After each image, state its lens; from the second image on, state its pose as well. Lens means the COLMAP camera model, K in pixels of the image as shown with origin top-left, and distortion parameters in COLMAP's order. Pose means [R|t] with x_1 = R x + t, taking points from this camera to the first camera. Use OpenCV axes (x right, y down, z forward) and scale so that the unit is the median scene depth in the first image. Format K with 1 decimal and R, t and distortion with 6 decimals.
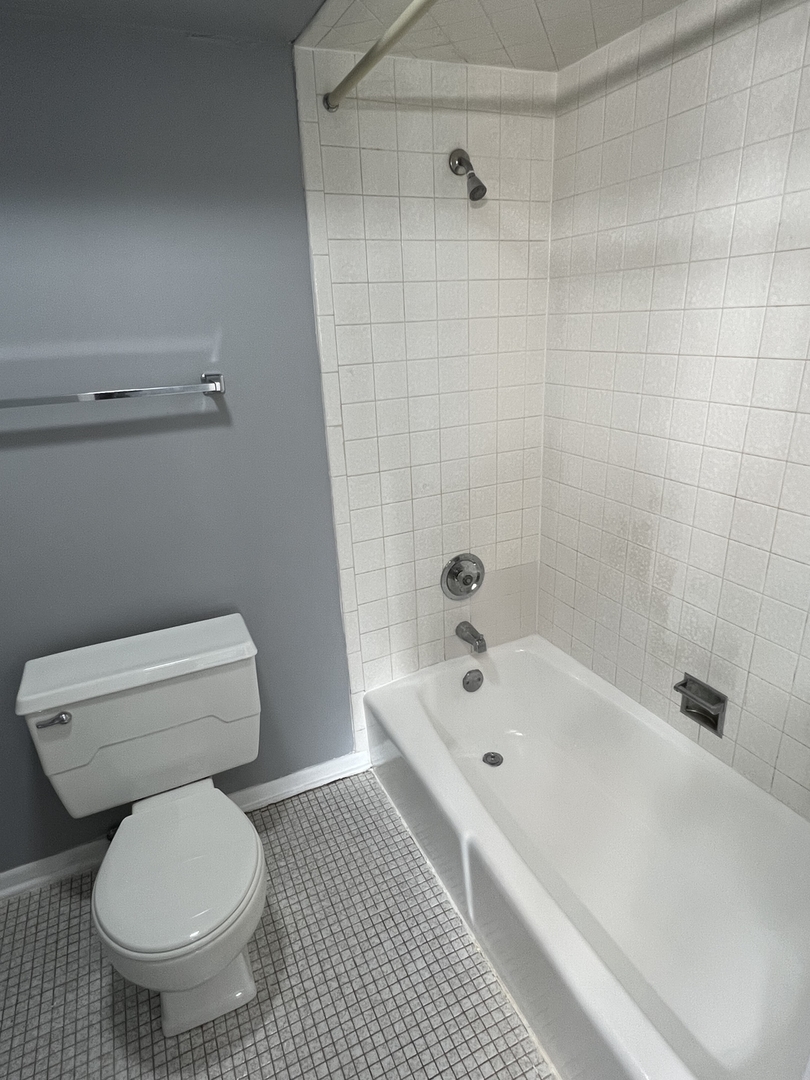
lens RADIAL K [[600.9, 0, 405.6], [0, 600.9, 538.0], [0, 0, 1]] dist [0.001549, -0.001700]
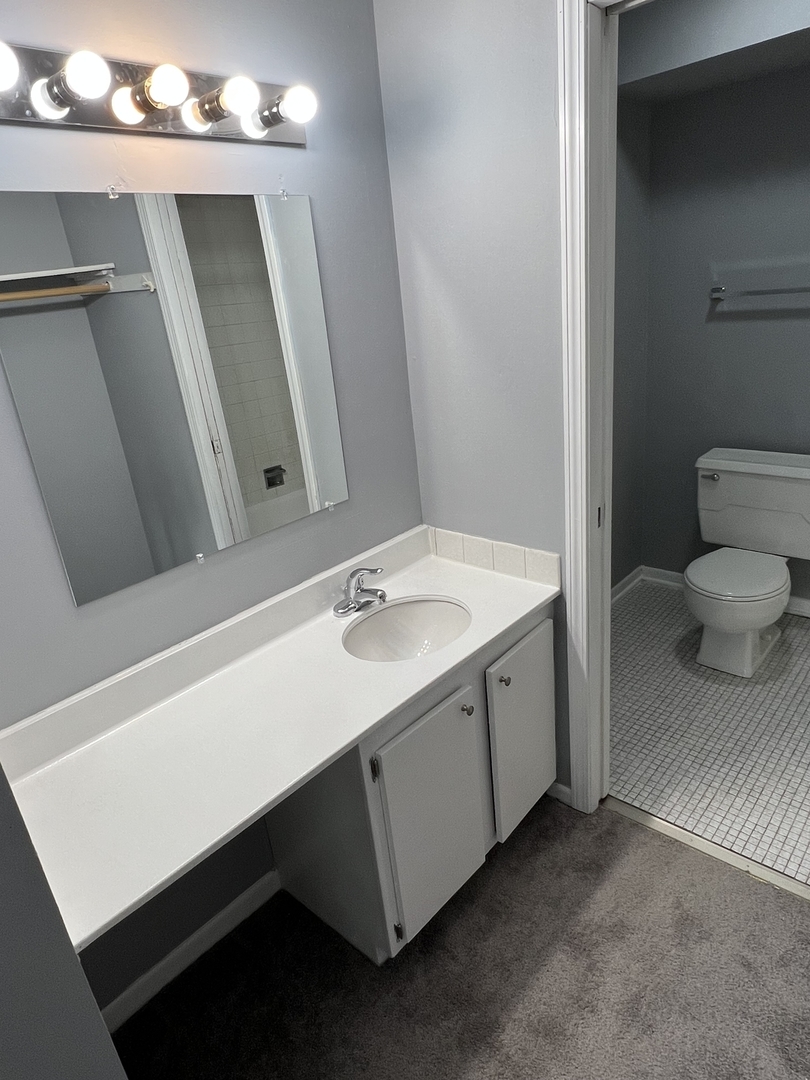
lens RADIAL K [[661.0, 0, 406.3], [0, 661.0, 537.8], [0, 0, 1]] dist [-0.001028, 0.001163]
pose [[0.392911, 0.350345, -0.850223, 0.783314], [-0.226557, 0.932962, 0.279740, 0.125394], [0.891231, 0.082711, 0.445944, -0.660072]]
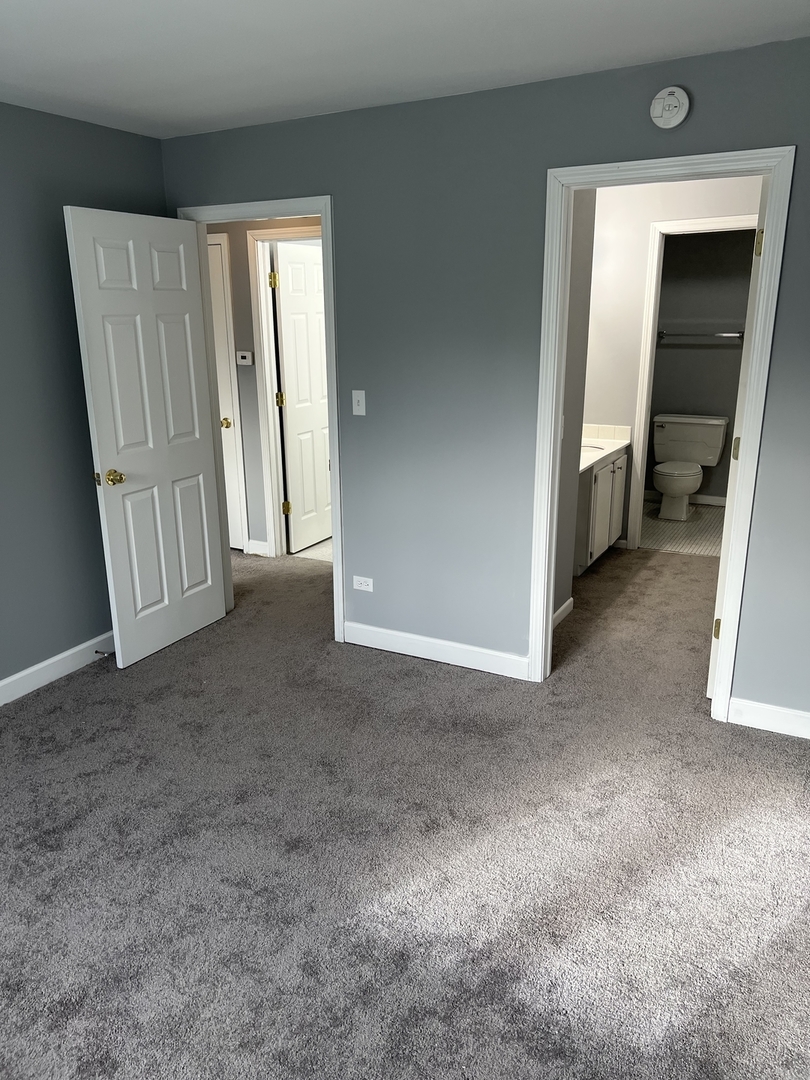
lens RADIAL K [[807.7, 0, 396.9], [0, 807.7, 542.5], [0, 0, 1]] dist [0.042261, -0.045660]
pose [[0.592823, 0.270680, -0.758481, 2.216851], [-0.287137, 0.950968, 0.114949, 0.830795], [0.752405, 0.149643, 0.641477, -3.011165]]
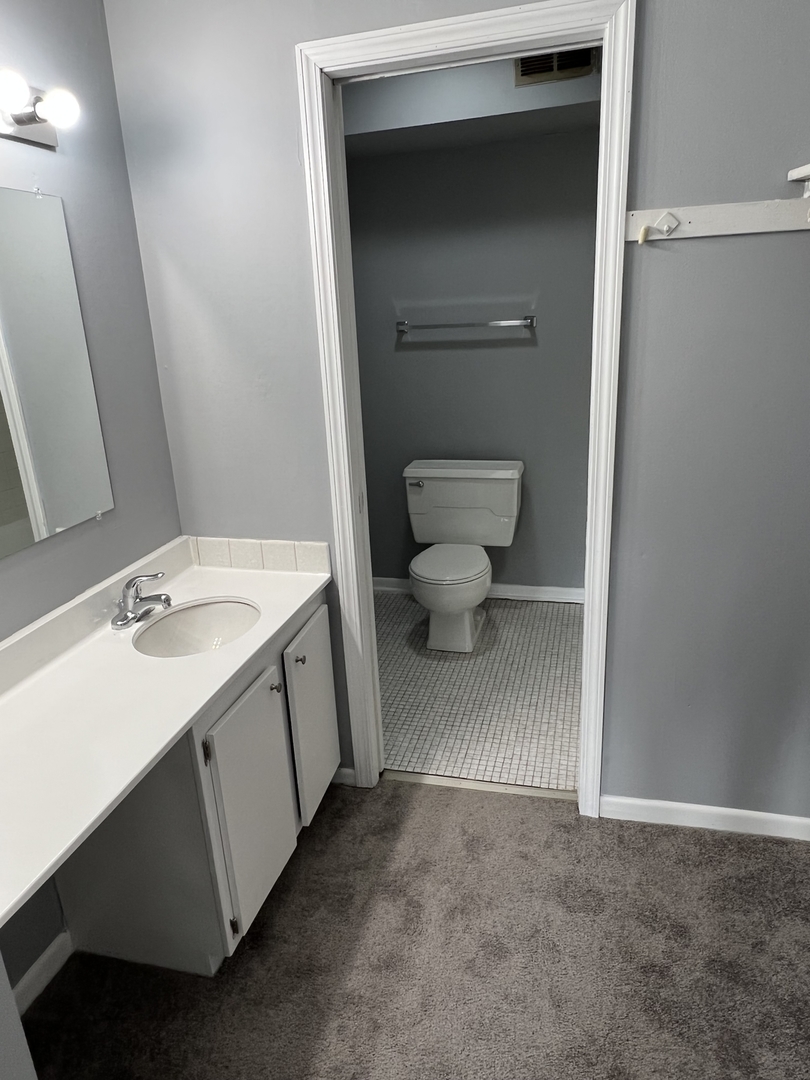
lens RADIAL K [[716.1, 0, 402.4], [0, 716.1, 537.0], [0, 0, 1]] dist [0.016090, -0.010243]
pose [[0.770222, 0.221852, -0.597947, 0.852099], [-0.205942, 0.973840, 0.096040, 0.250901], [0.603611, 0.049170, 0.795761, -0.931951]]
